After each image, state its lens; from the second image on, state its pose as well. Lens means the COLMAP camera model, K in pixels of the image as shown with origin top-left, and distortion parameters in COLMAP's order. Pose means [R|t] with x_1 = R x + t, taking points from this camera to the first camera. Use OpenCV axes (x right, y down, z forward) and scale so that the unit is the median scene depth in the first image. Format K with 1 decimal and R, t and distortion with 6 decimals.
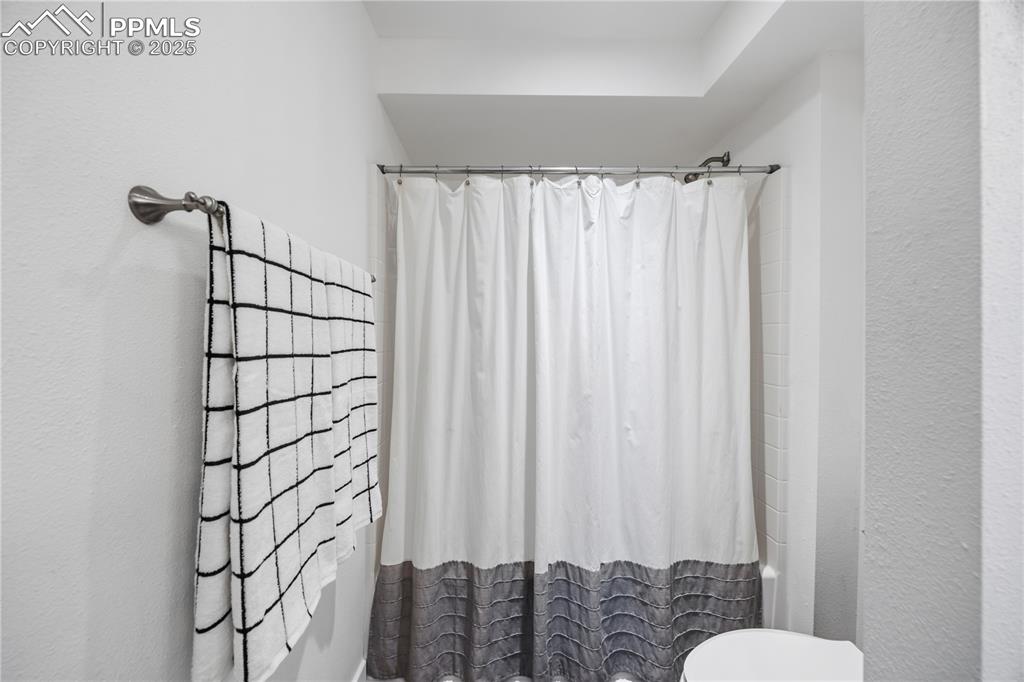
lens RADIAL K [[397.3, 0, 511.9], [0, 397.3, 339.0], [0, 0, 1]] dist [-0.006972, -0.000190]
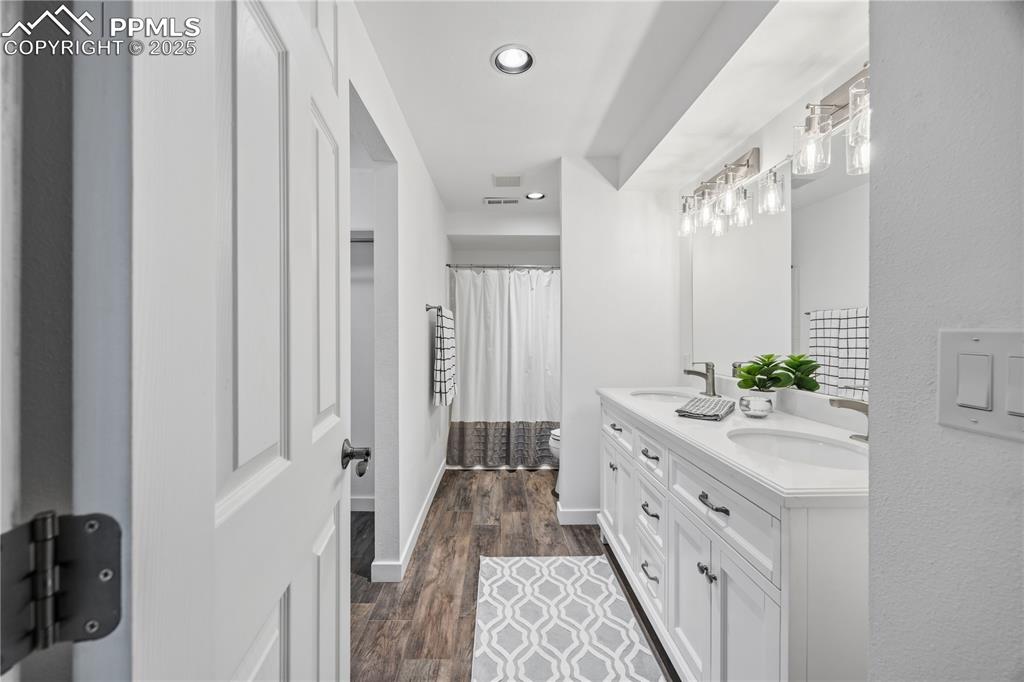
lens RADIAL K [[397.3, 0, 509.2], [0, 397.3, 337.6], [0, 0, 1]] dist [-0.006972, -0.000190]
pose [[0.999976, -0.004144, -0.005606, 0.062961], [0.004147, 0.999991, 0.000485, 0.018038], [0.005603, -0.000508, 0.999984, -1.571517]]
